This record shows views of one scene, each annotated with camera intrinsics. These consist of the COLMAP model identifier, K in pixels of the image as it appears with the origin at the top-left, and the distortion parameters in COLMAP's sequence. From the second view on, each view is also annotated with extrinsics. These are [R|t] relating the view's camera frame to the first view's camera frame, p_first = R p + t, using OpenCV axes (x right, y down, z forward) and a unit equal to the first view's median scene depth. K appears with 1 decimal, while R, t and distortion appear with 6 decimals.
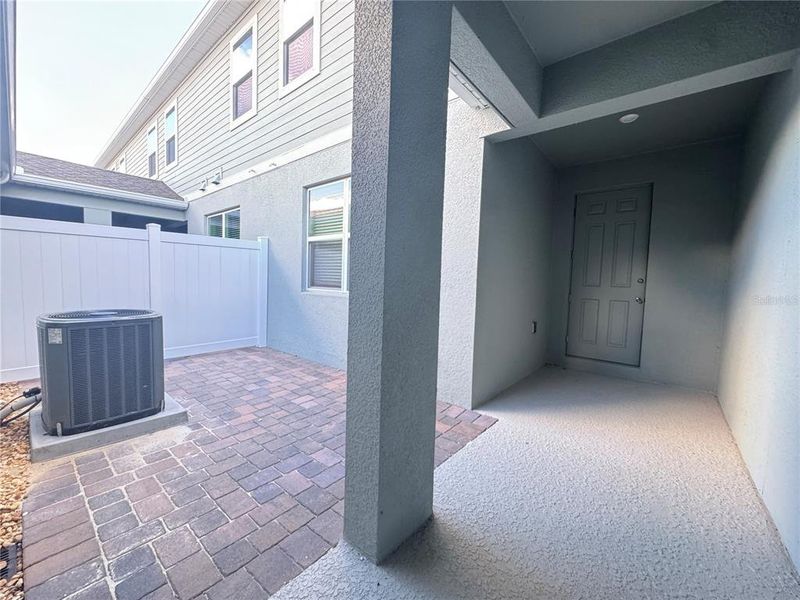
lens RADIAL K [[318.4, 0, 397.2], [0, 318.4, 299.6], [0, 0, 1]] dist [-0.004141, 0.001012]
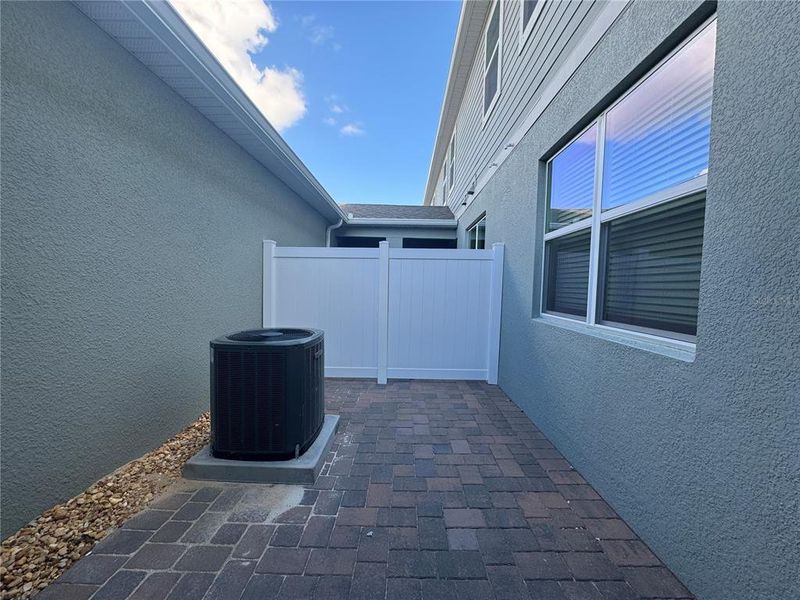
lens RADIAL K [[318.4, 0, 402.0], [0, 318.4, 295.7], [0, 0, 1]] dist [-0.004141, 0.001012]
pose [[0.631912, 0.012173, -0.774945, 0.047266], [-0.054452, 0.998103, -0.028723, -0.039981], [0.773125, 0.060347, 0.631376, 0.406606]]
